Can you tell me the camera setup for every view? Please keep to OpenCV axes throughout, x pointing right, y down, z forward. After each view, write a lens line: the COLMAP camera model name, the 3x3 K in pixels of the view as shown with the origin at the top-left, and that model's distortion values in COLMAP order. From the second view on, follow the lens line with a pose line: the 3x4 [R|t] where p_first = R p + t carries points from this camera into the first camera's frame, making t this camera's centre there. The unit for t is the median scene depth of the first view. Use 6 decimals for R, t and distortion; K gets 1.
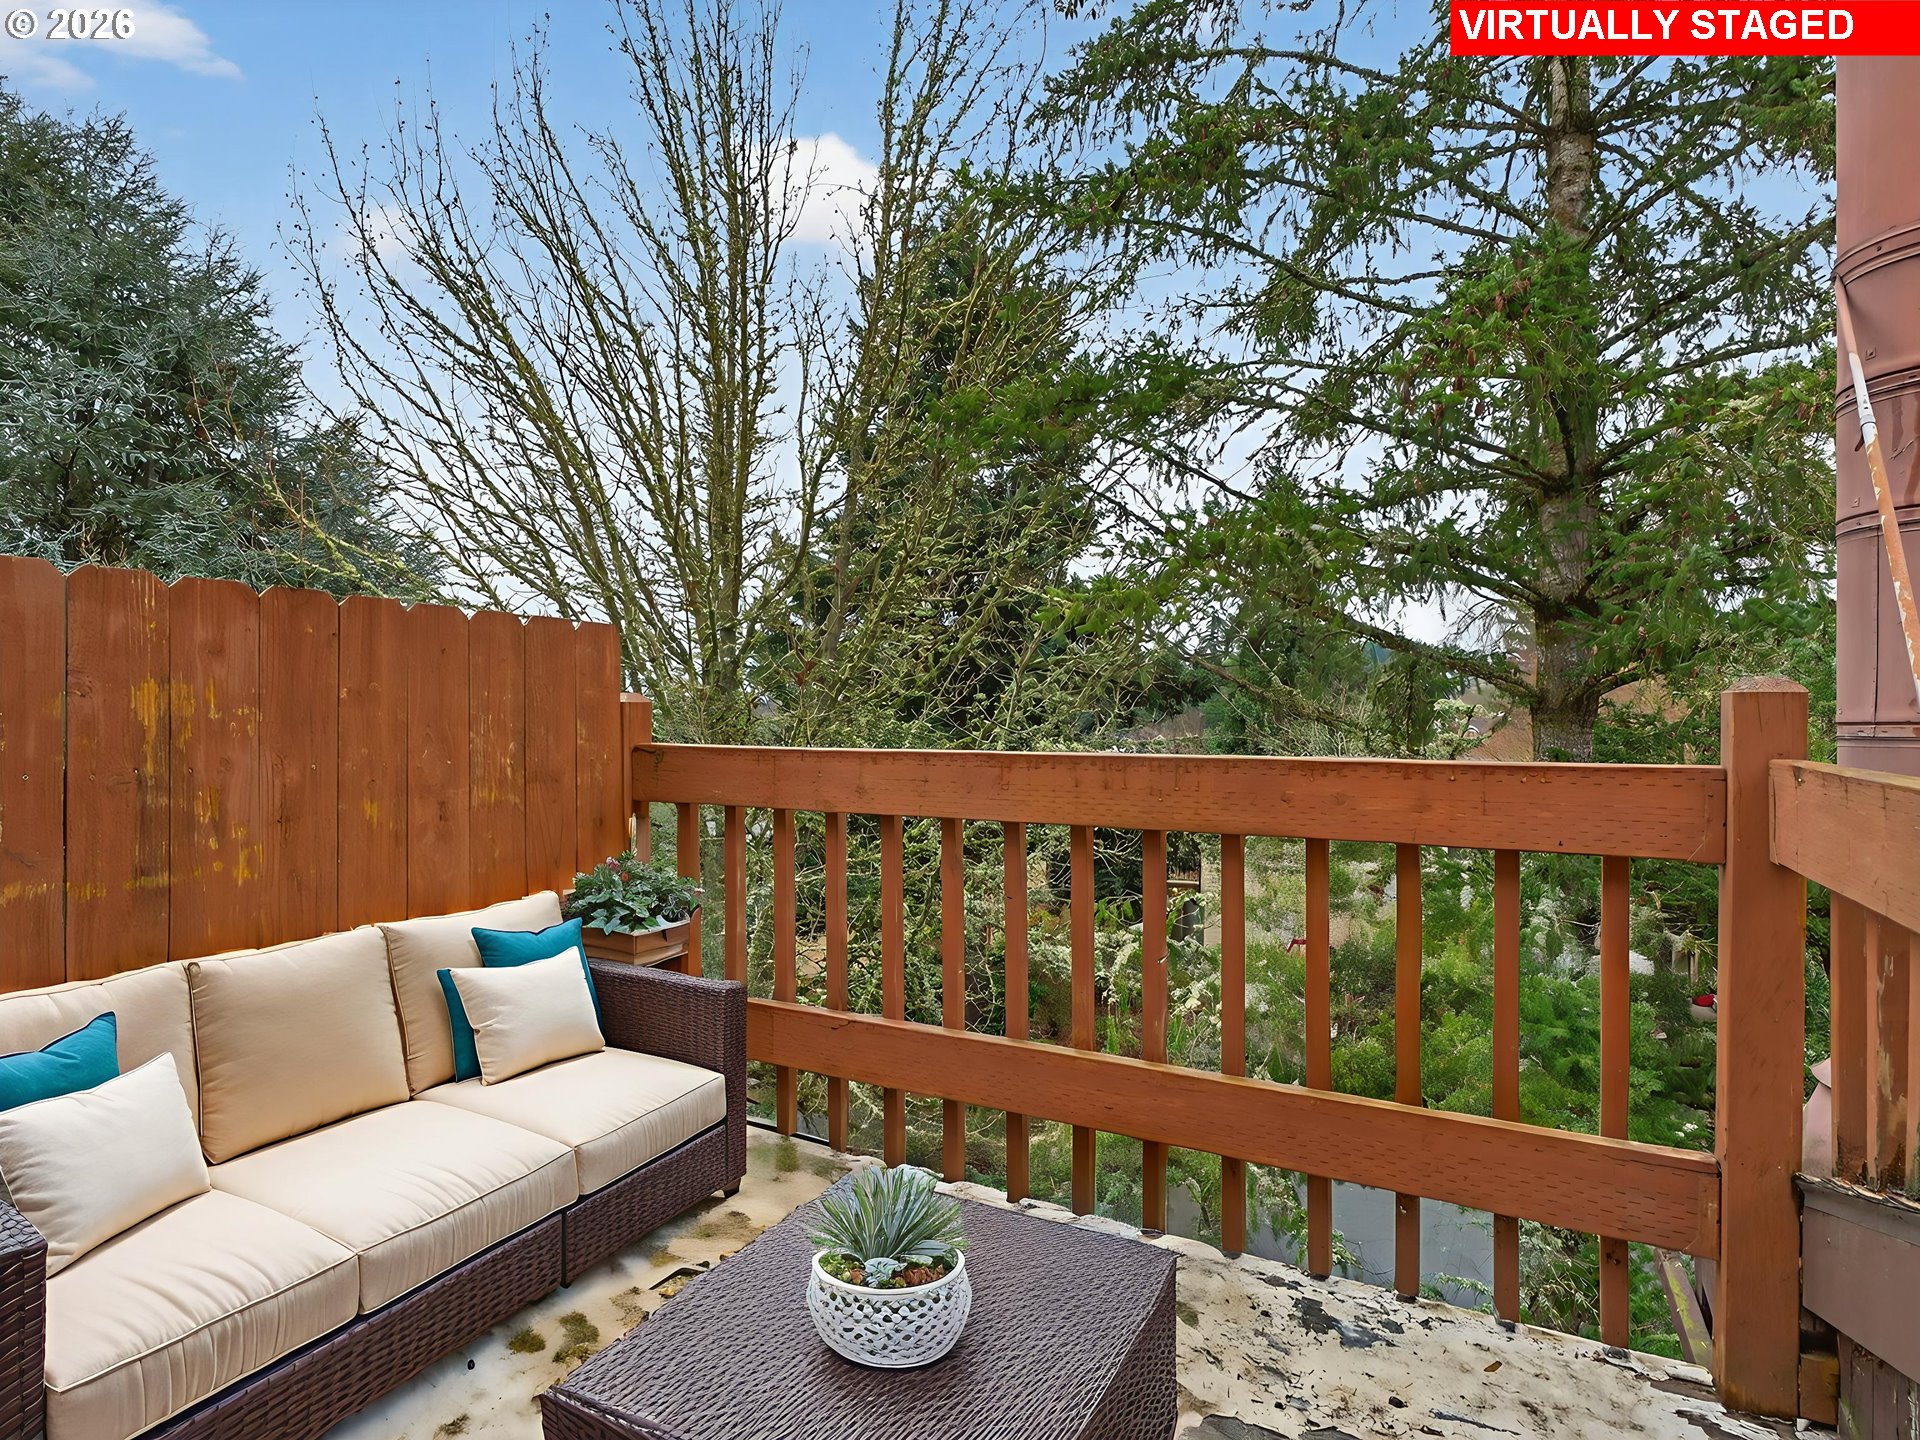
lens RADIAL K [[959.7, 0, 960.0], [0, 959.7, 720.0], [0, 0, 1]] dist [0.000875, -0.000124]
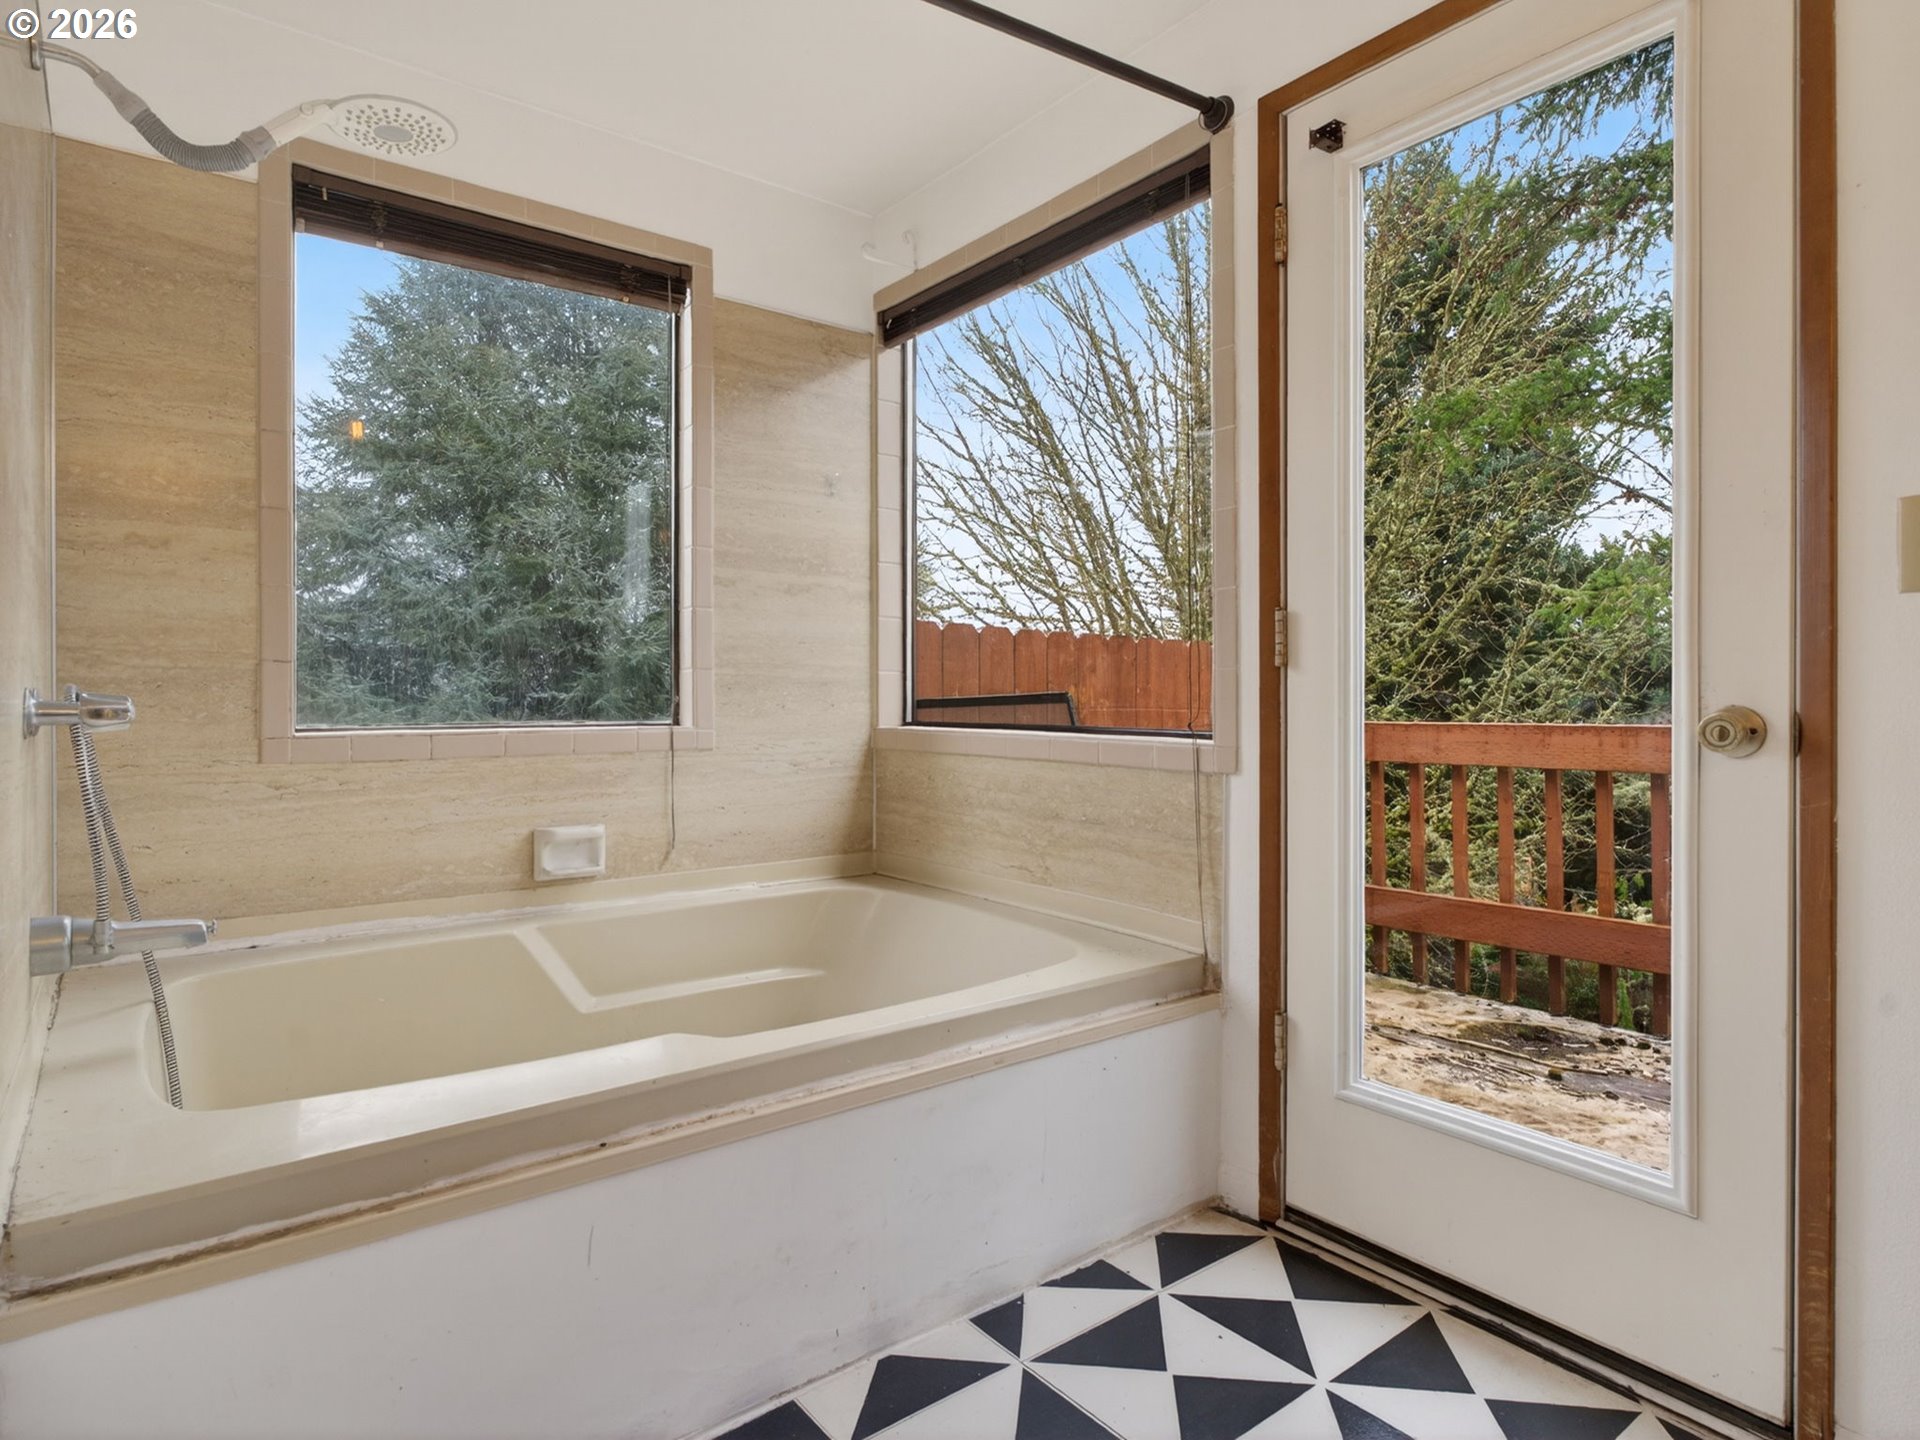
lens RADIAL K [[1063.0, 0, 929.6], [0, 1063.0, 710.5], [0, 0, 1]] dist [-0.007110, -0.001232]
pose [[0.914080, -0.003181, -0.405521, -0.040714], [0.004539, 0.999987, 0.002387, 0.000977], [0.405508, -0.004023, 0.914083, -0.238375]]
